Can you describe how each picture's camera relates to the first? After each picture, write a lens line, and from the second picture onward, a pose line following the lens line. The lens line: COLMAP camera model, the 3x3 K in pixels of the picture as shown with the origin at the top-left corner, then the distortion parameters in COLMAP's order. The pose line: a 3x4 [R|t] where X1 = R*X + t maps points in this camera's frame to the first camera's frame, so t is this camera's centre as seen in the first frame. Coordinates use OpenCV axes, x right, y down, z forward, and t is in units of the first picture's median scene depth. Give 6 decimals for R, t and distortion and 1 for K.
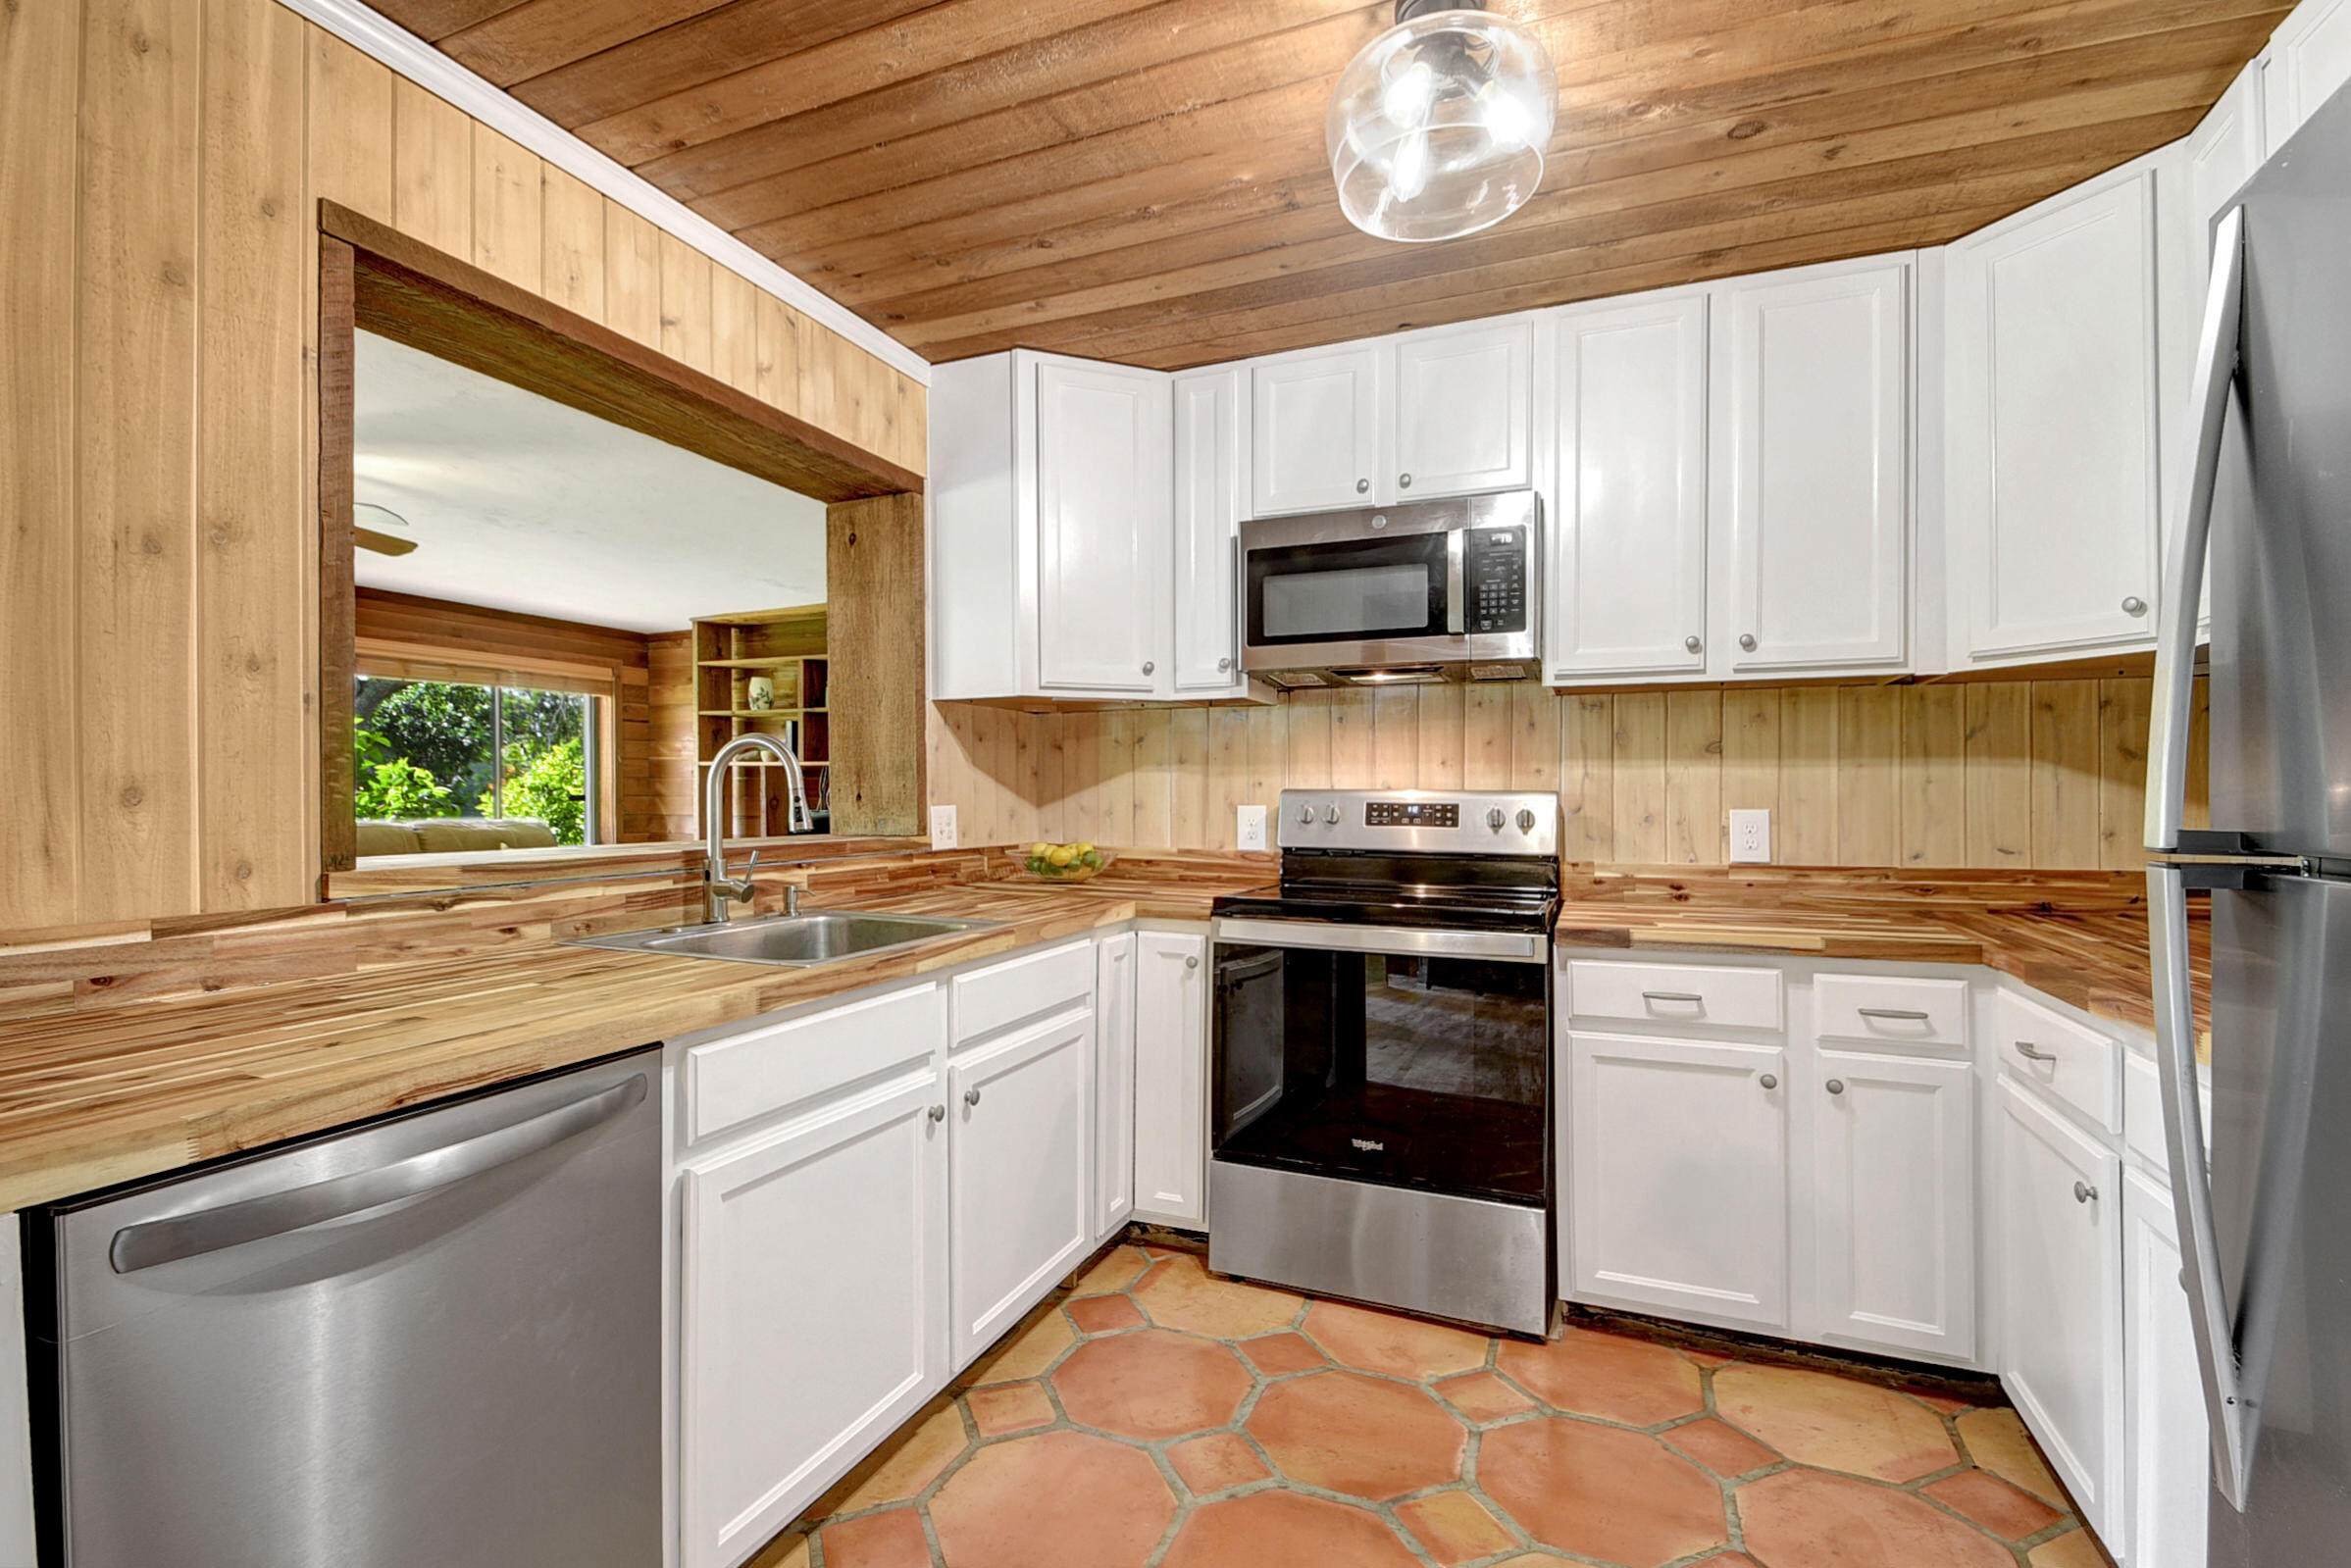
lens RADIAL K [[1043.3, 0, 1177.0], [0, 1043.3, 776.4], [0, 0, 1]] dist [0.013157, -0.009538]
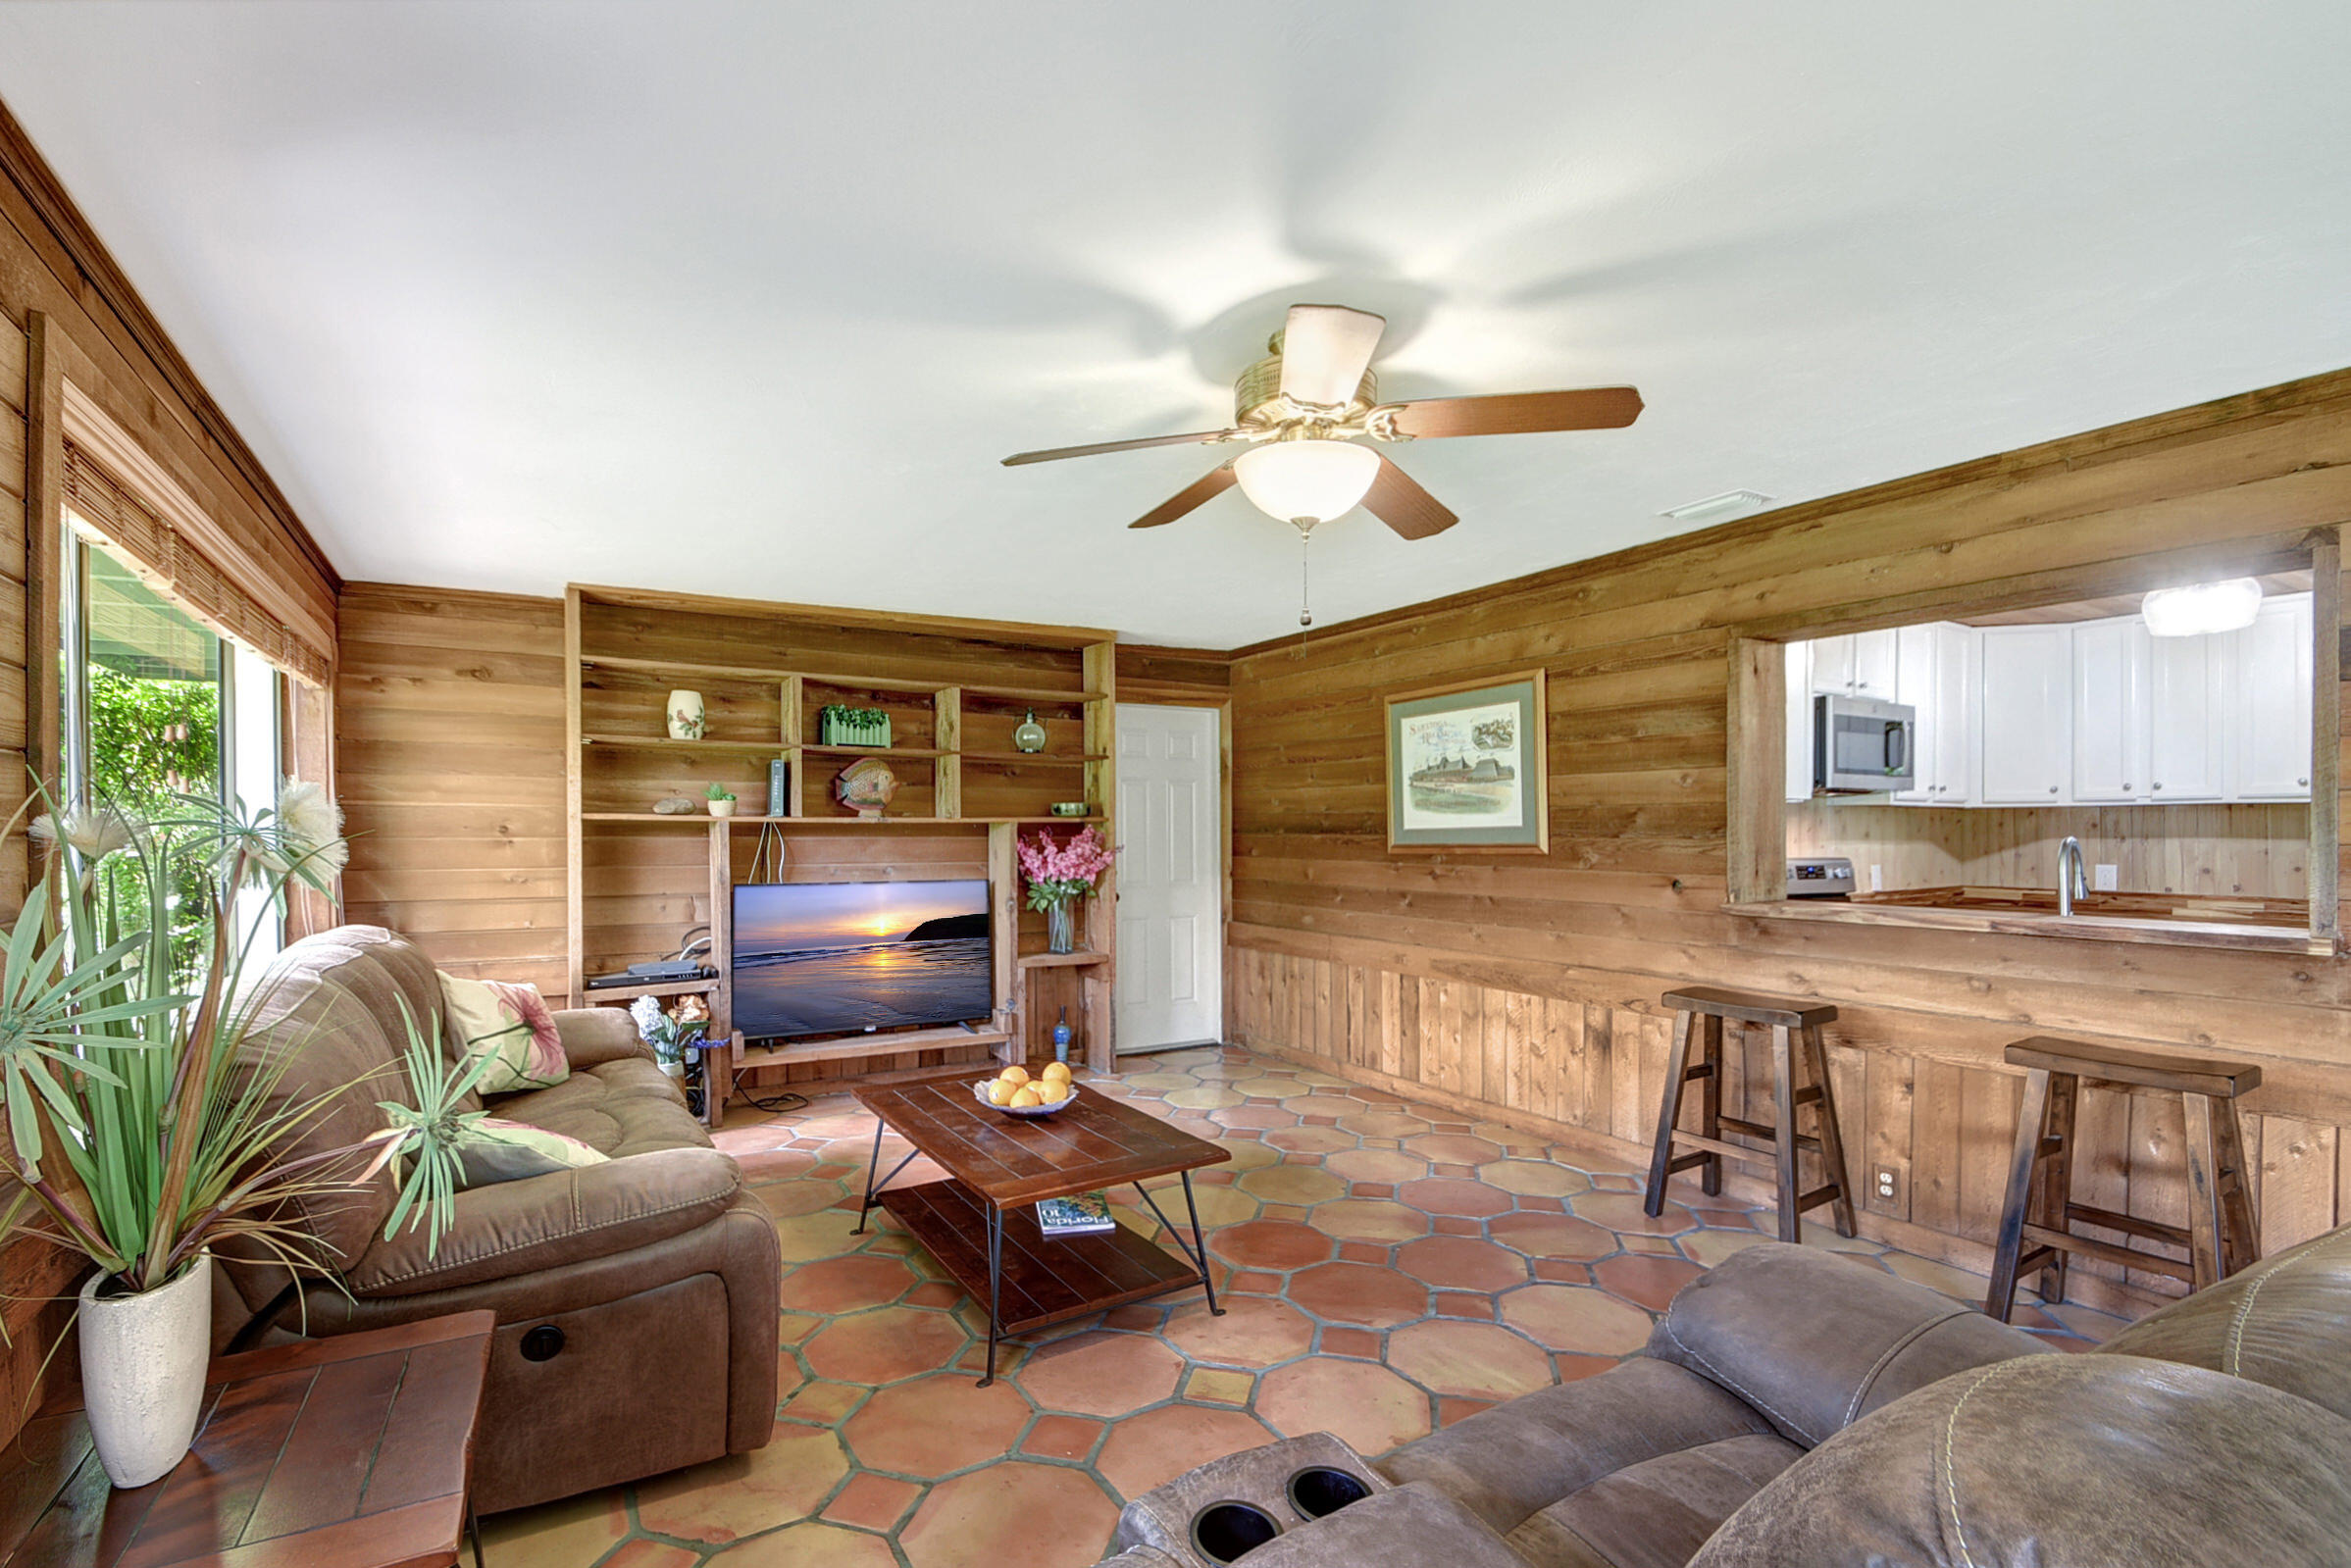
lens RADIAL K [[1043.3, 0, 1175.4], [0, 1043.3, 834.4], [0, 0, 1]] dist [0.013157, -0.009538]
pose [[0.600070, -0.002418, 0.799944, -1.861958], [-0.013439, 0.999824, 0.013103, -0.035373], [-0.799834, -0.018613, 0.599932, 0.837449]]
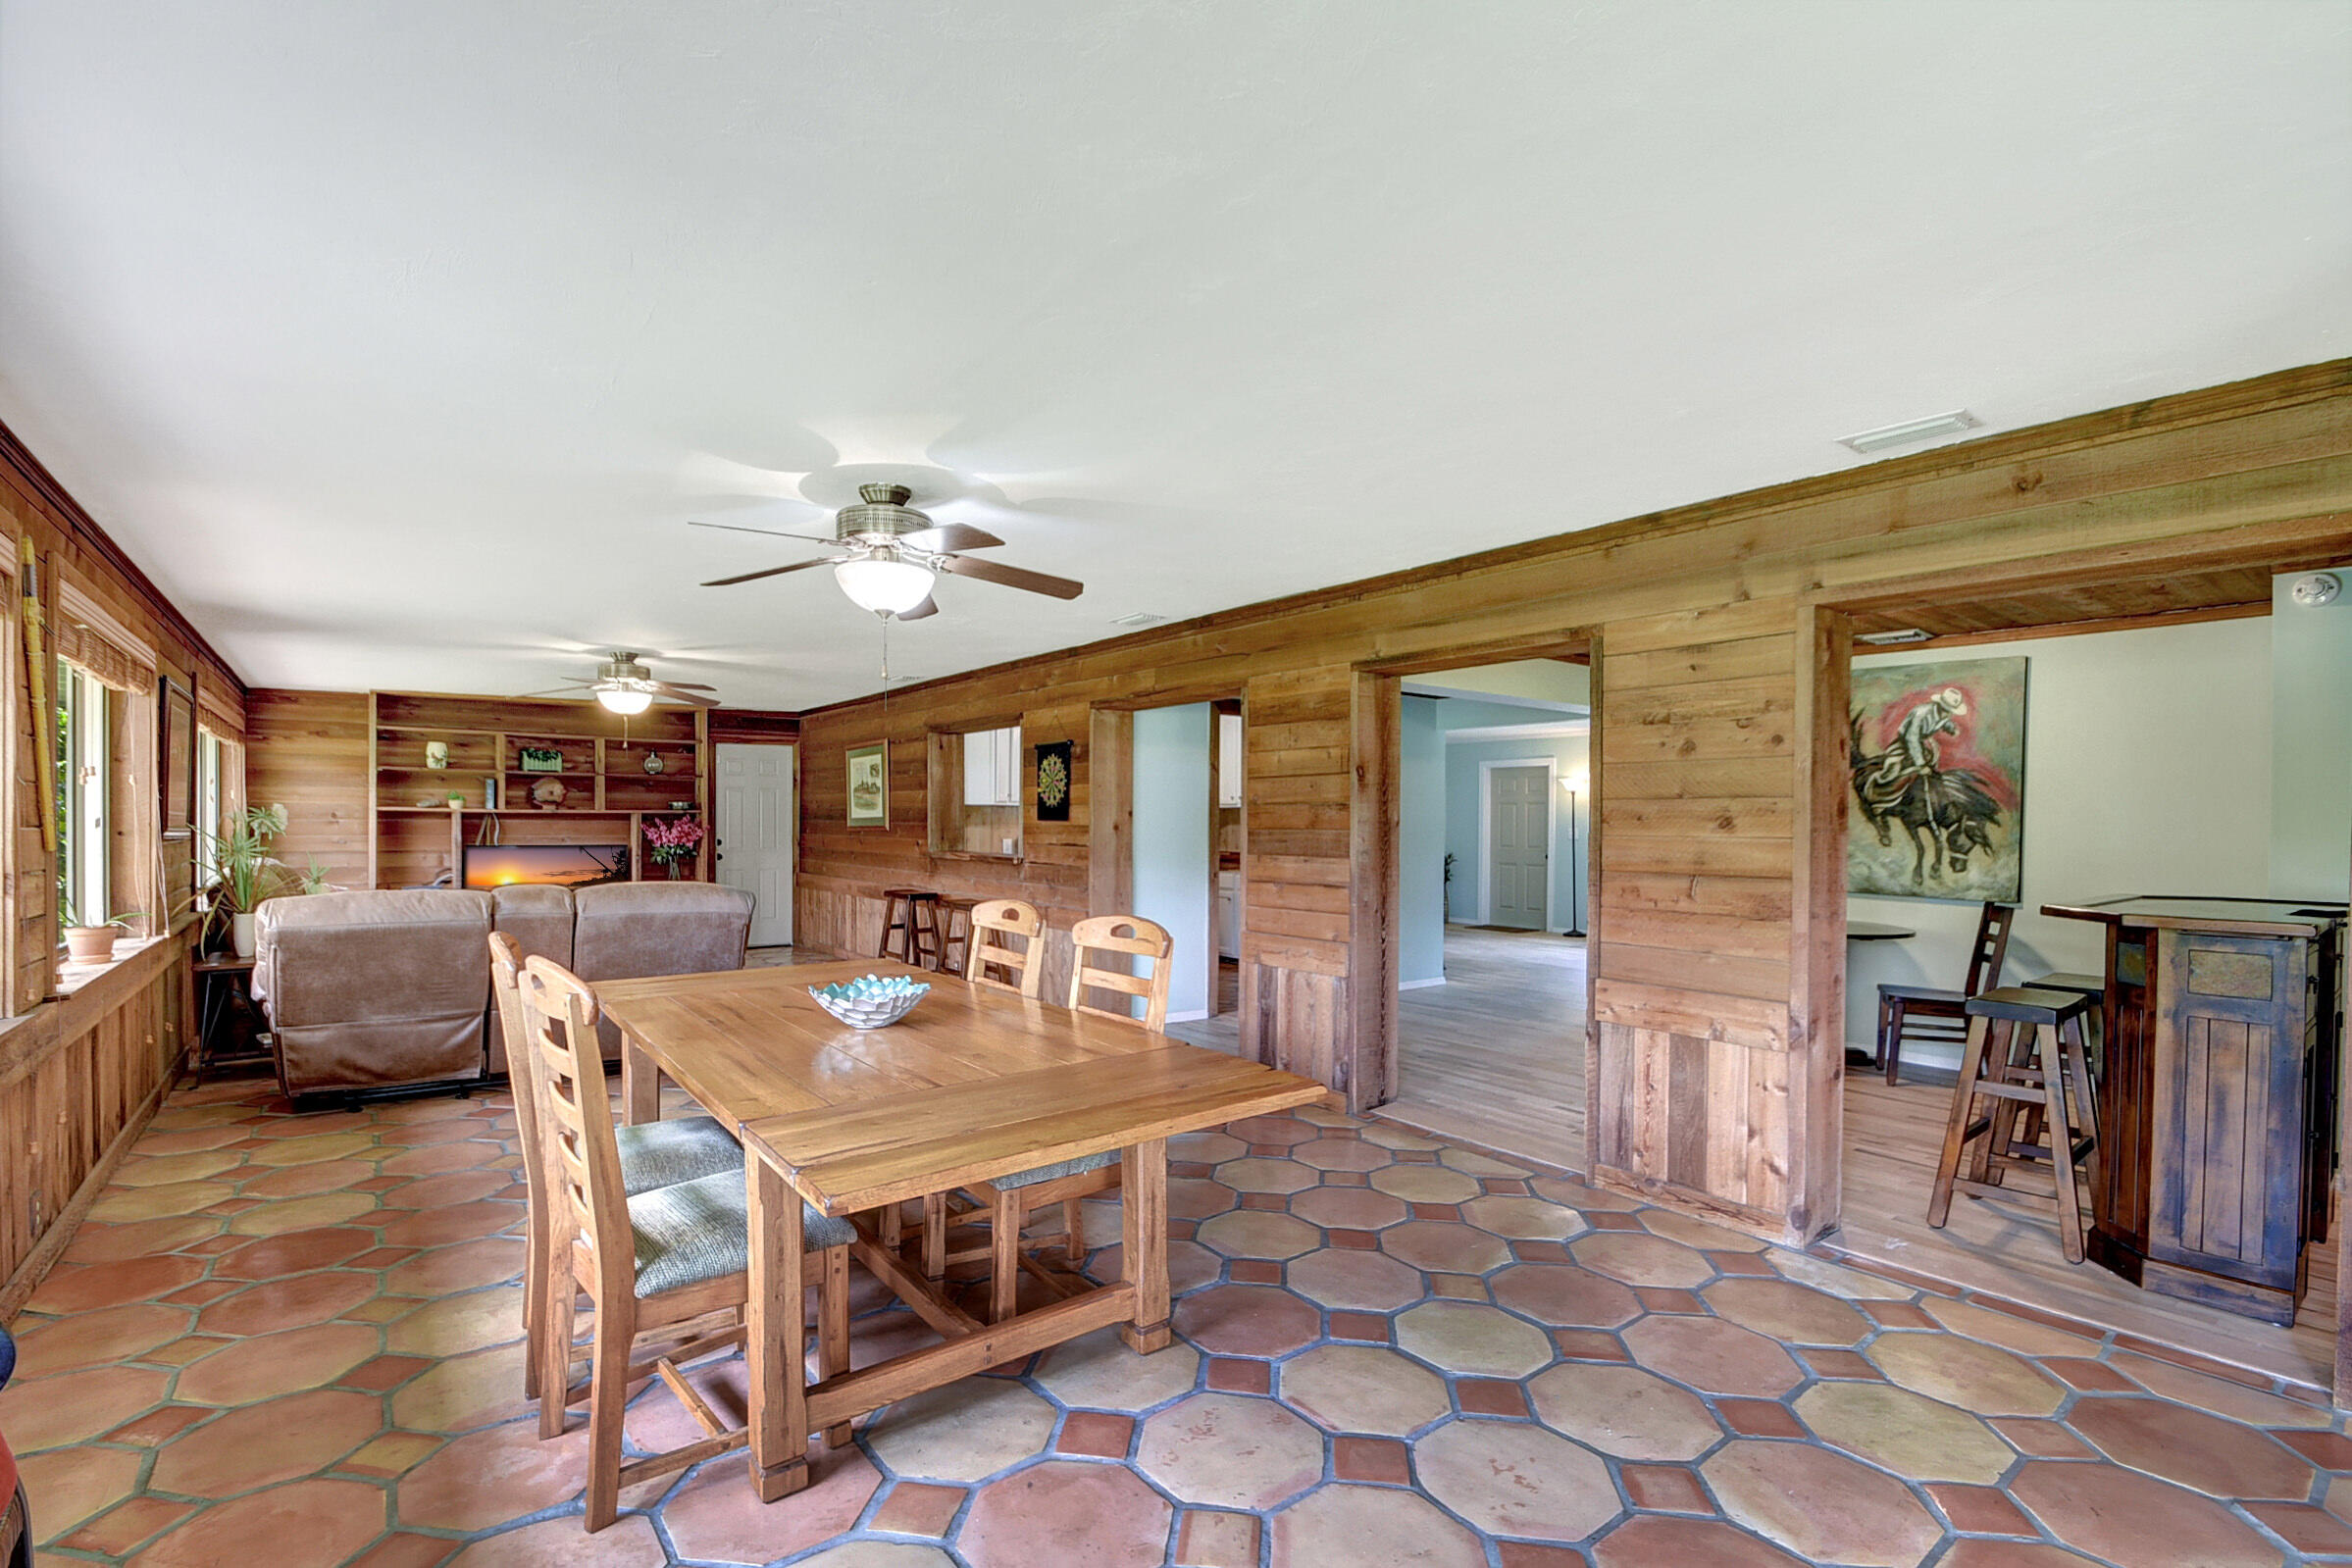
lens RADIAL K [[1043.8, 0, 1158.5], [0, 1043.8, 820.4], [0, 0, 1]] dist [0.013157, -0.009538]
pose [[0.518150, 0.001911, 0.855288, -2.567882], [-0.019677, 0.999759, 0.009687, -0.070440], [-0.855063, -0.021849, 0.518063, -1.029788]]
